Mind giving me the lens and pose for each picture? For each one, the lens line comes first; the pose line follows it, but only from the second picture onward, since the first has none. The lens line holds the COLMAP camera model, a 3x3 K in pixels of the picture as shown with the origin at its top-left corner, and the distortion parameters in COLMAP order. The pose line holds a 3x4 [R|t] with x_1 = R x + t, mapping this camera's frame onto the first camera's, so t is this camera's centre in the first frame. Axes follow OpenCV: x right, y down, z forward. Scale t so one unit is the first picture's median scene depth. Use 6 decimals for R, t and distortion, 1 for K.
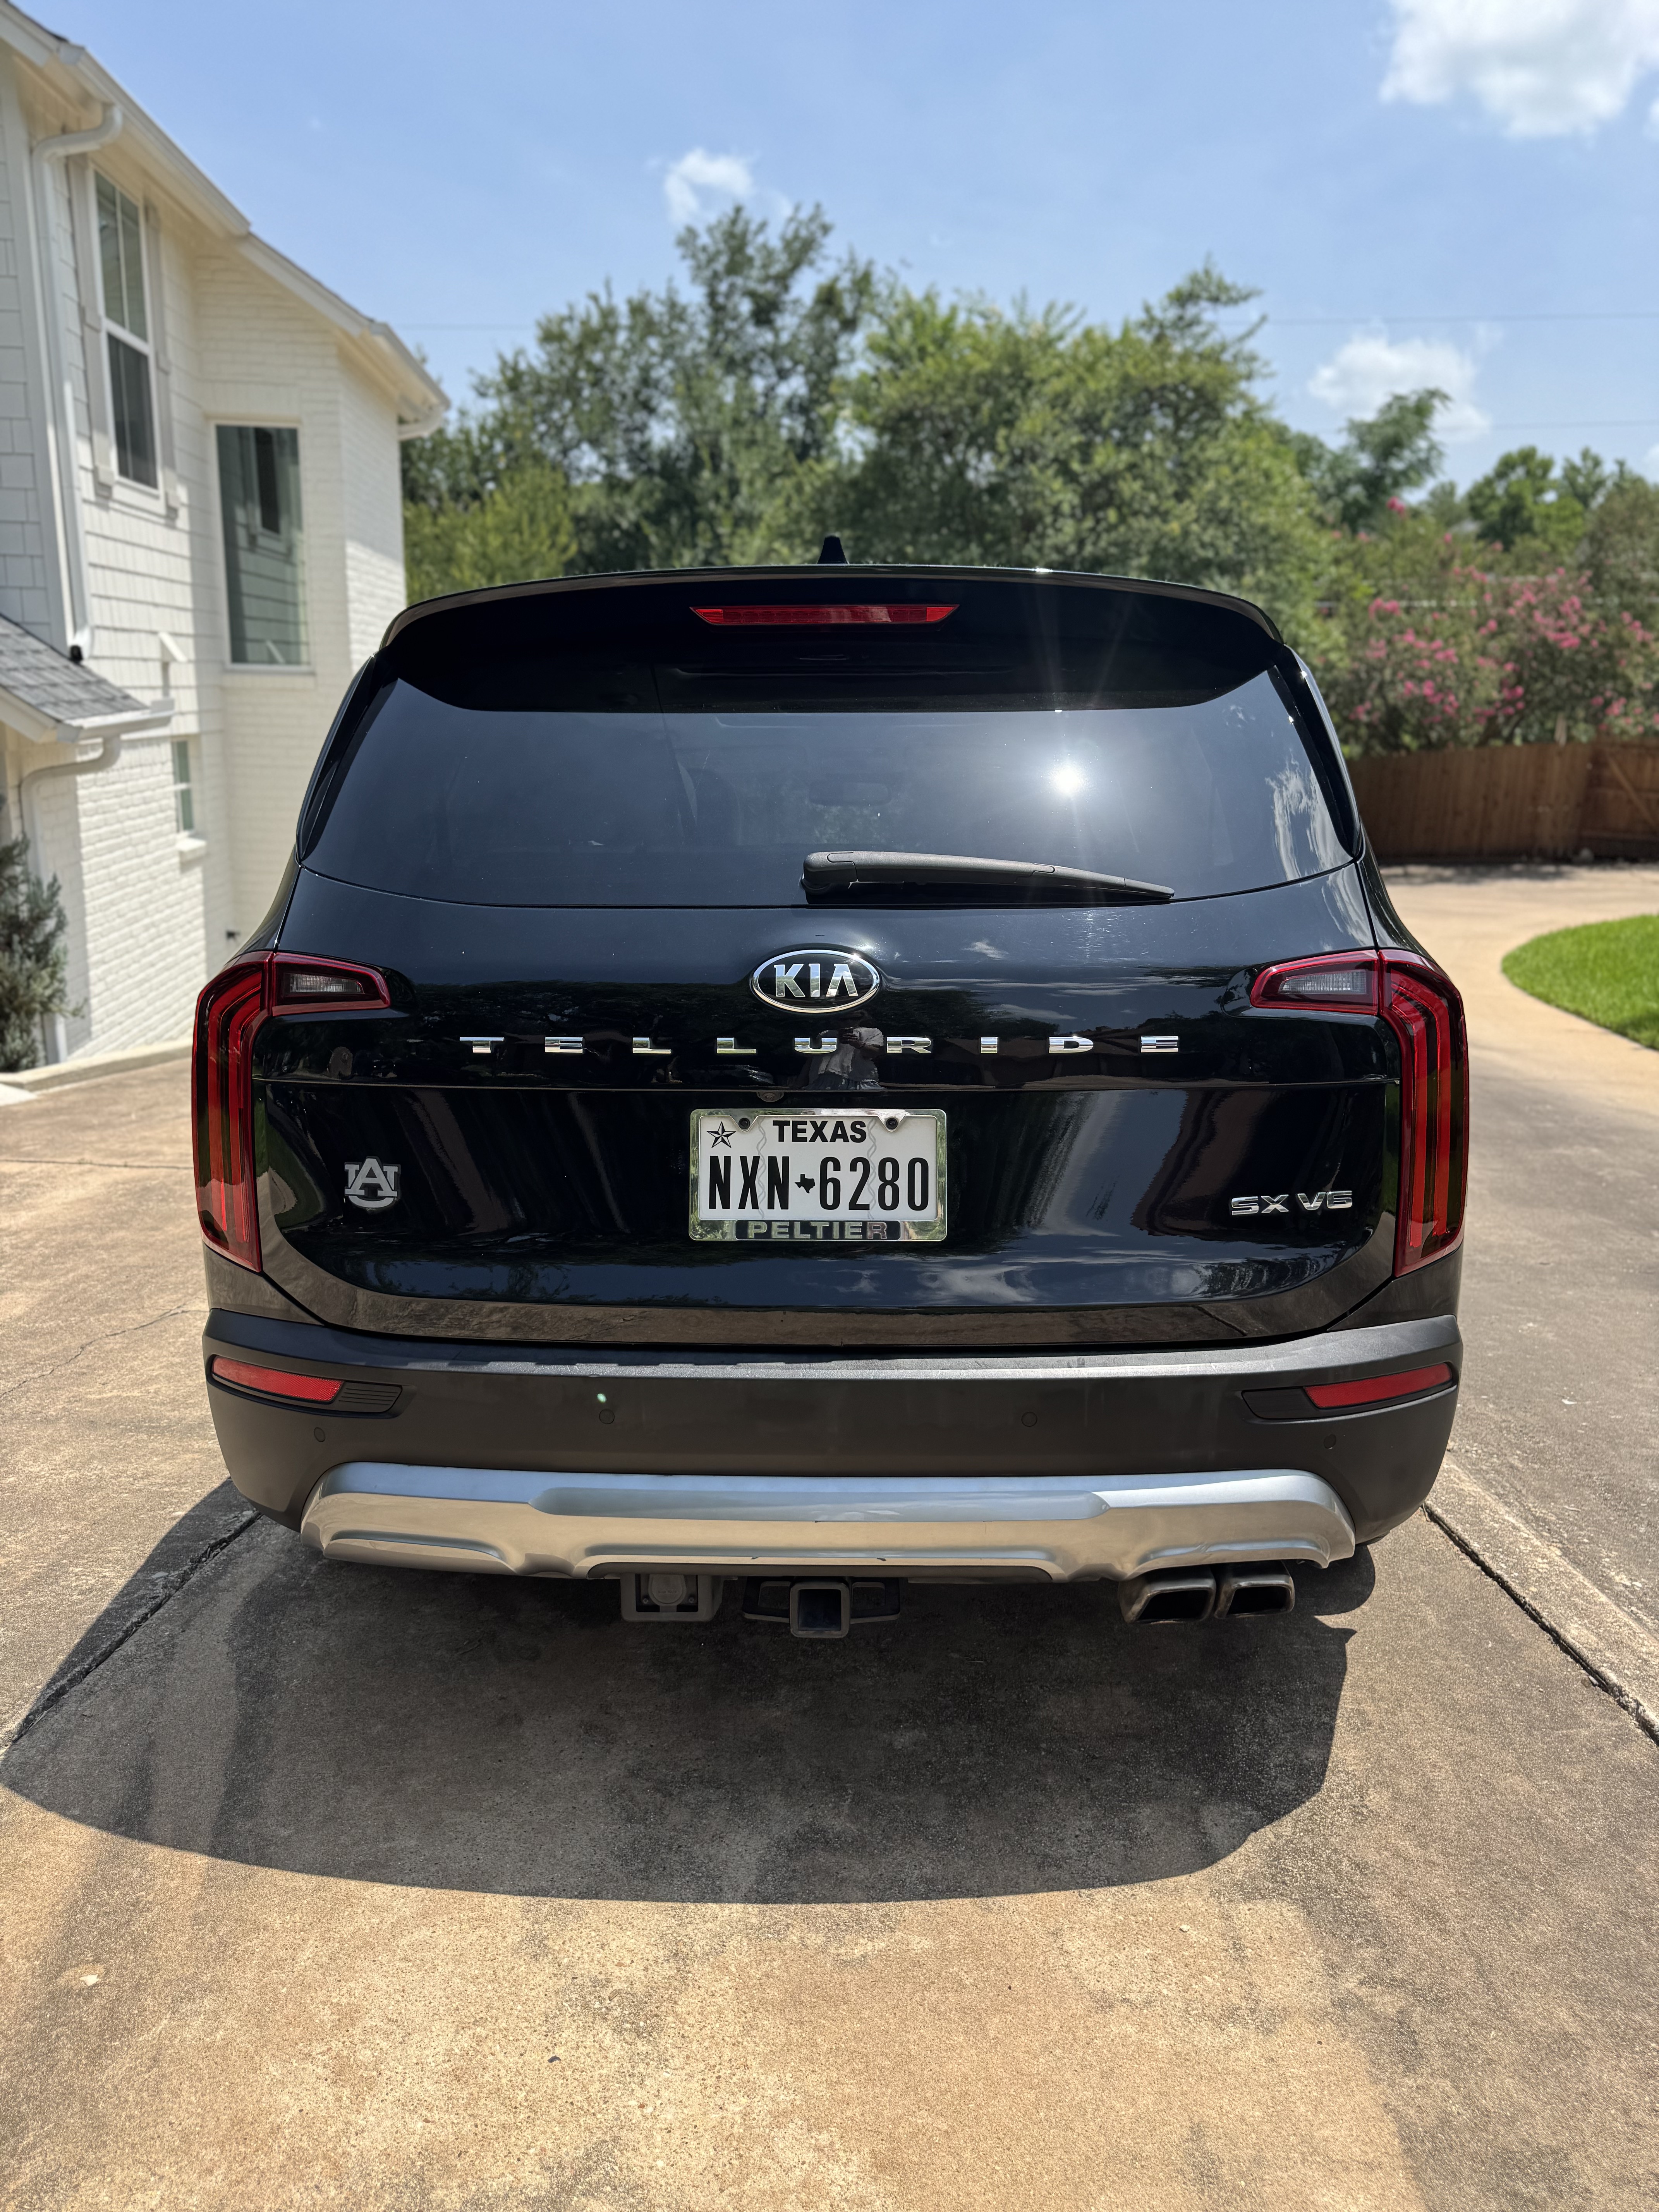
lens RADIAL K [[1548.9, 0, 833.6], [0, 1548.9, 1104.9], [0, 0, 1]] dist [0.001236, 0.000659]
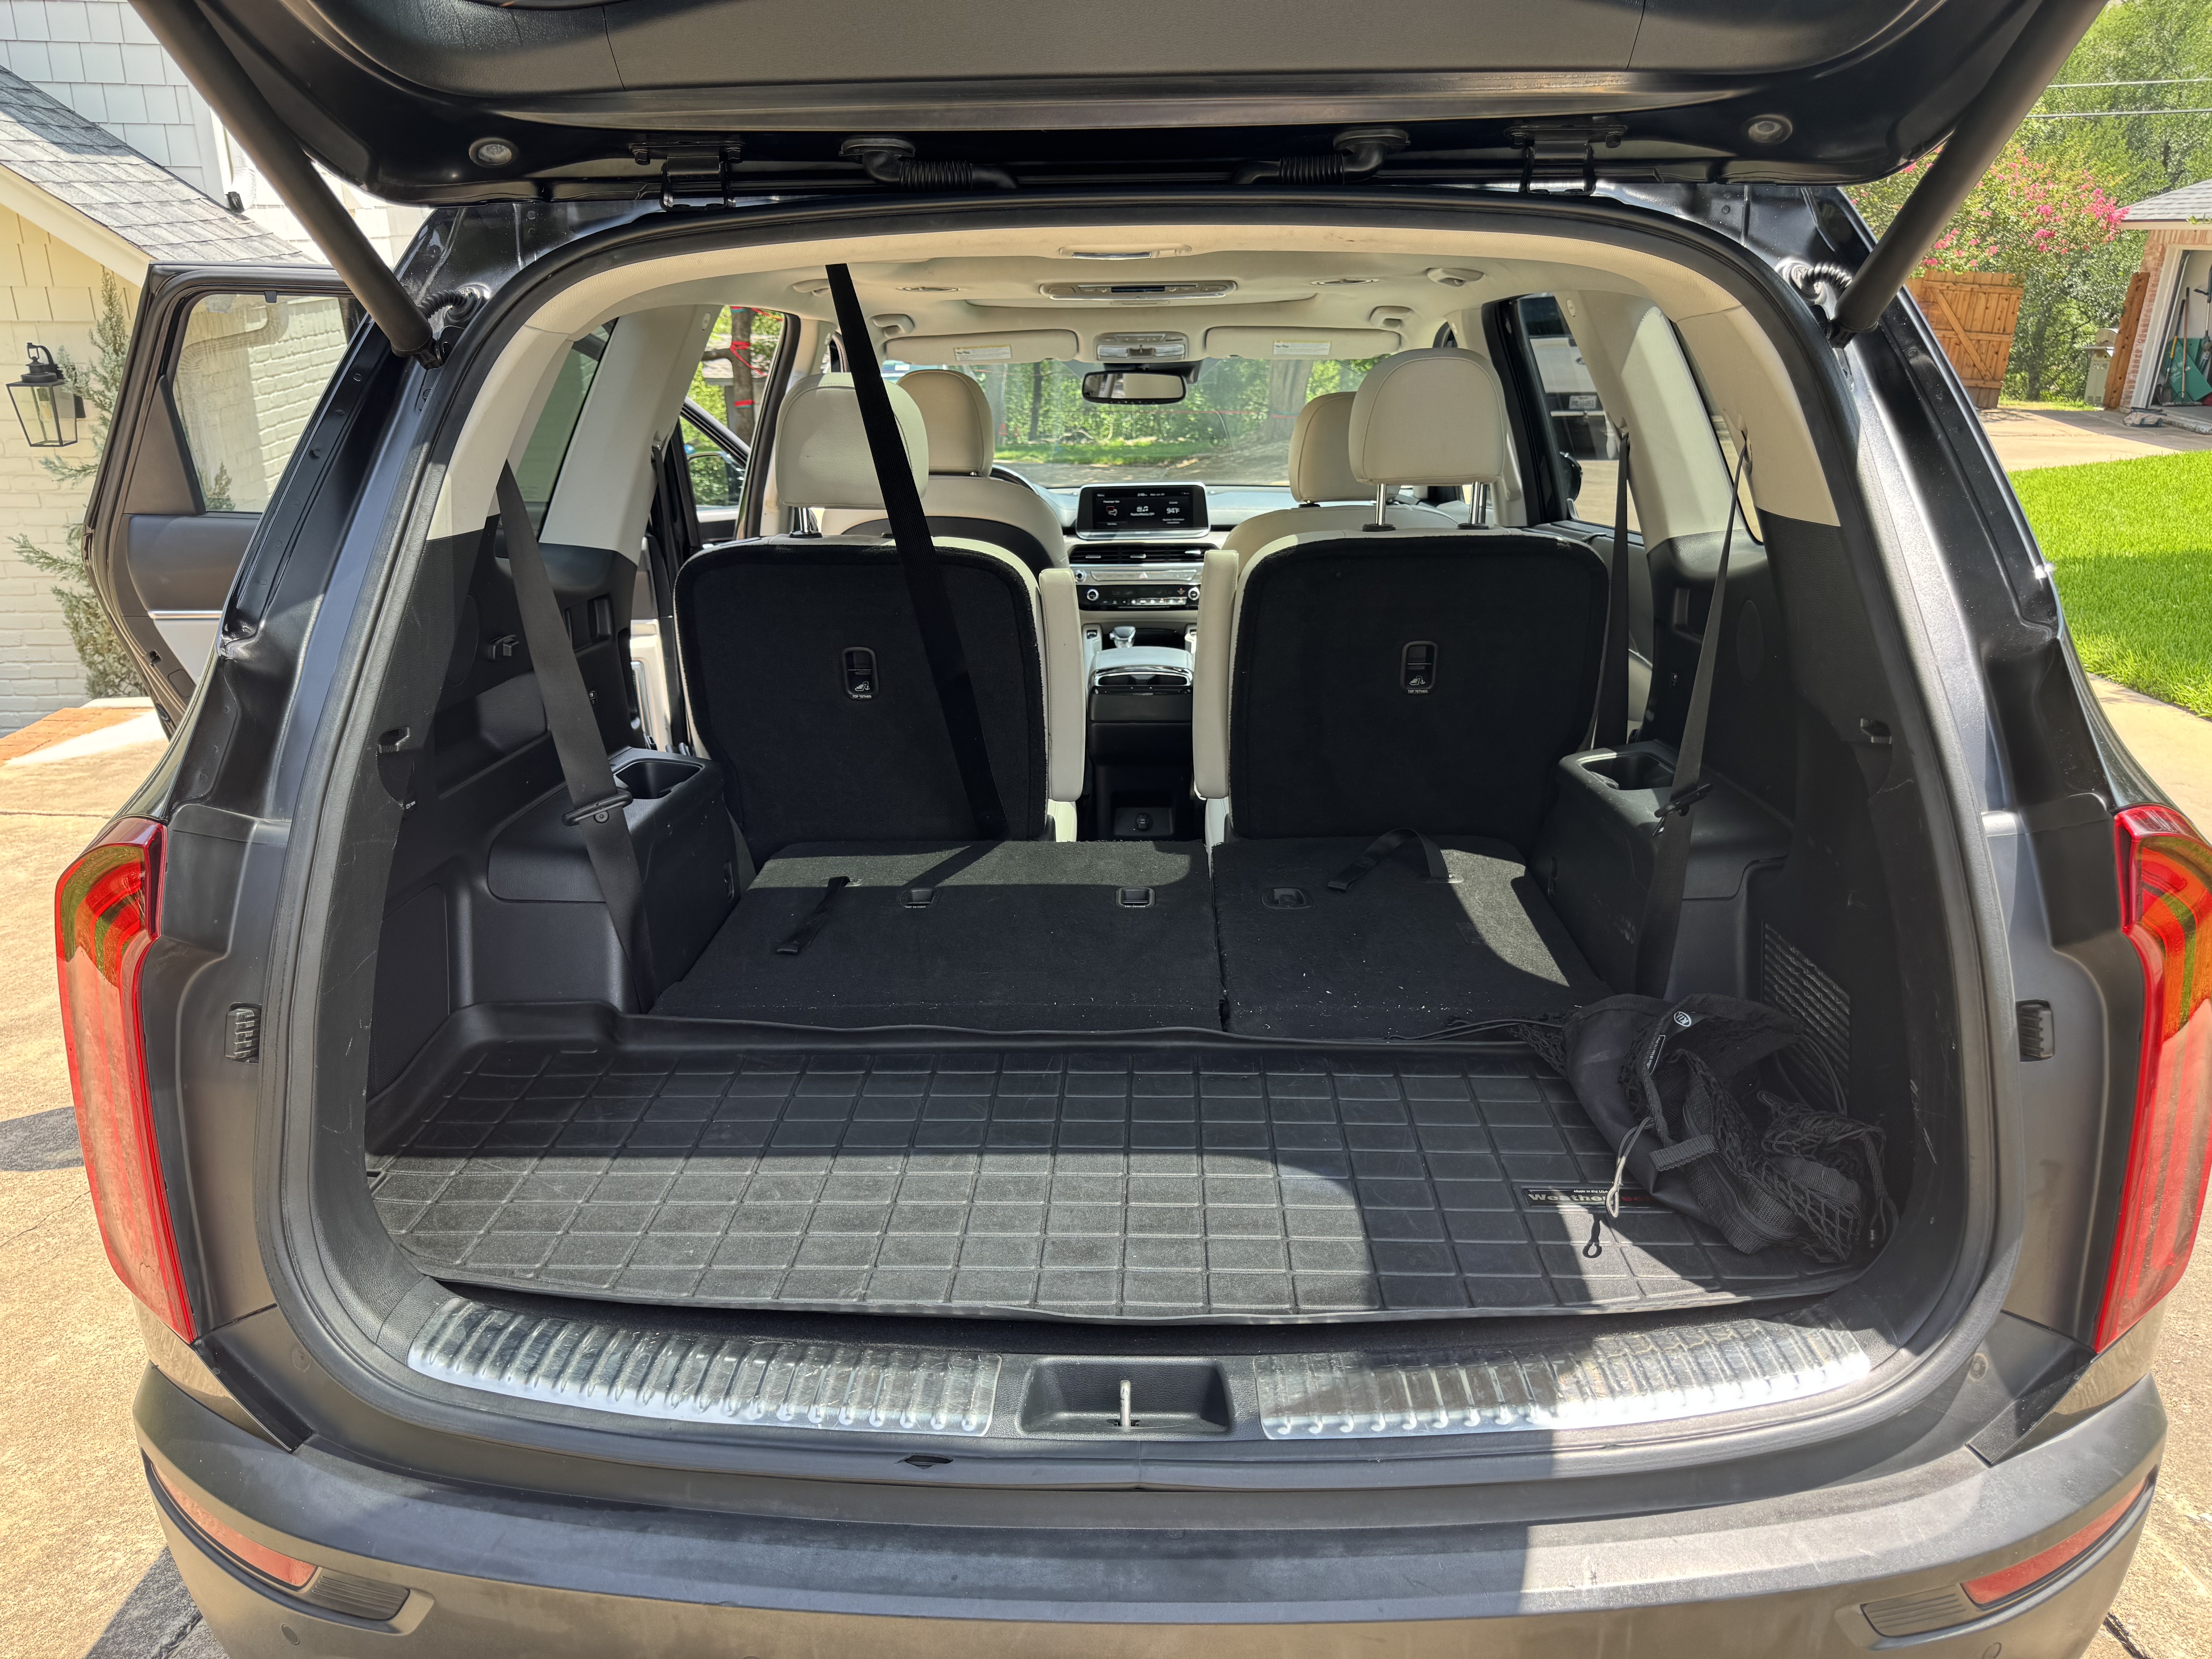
lens RADIAL K [[1548.9, 0, 1099.6], [0, 1548.9, 828.0], [0, 0, 1]] dist [0.001236, 0.000659]
pose [[0.999964, -0.007944, -0.002938, -0.003817], [0.008223, 0.993697, 0.111801, -0.039725], [0.002032, -0.111821, 0.993726, 0.107594]]
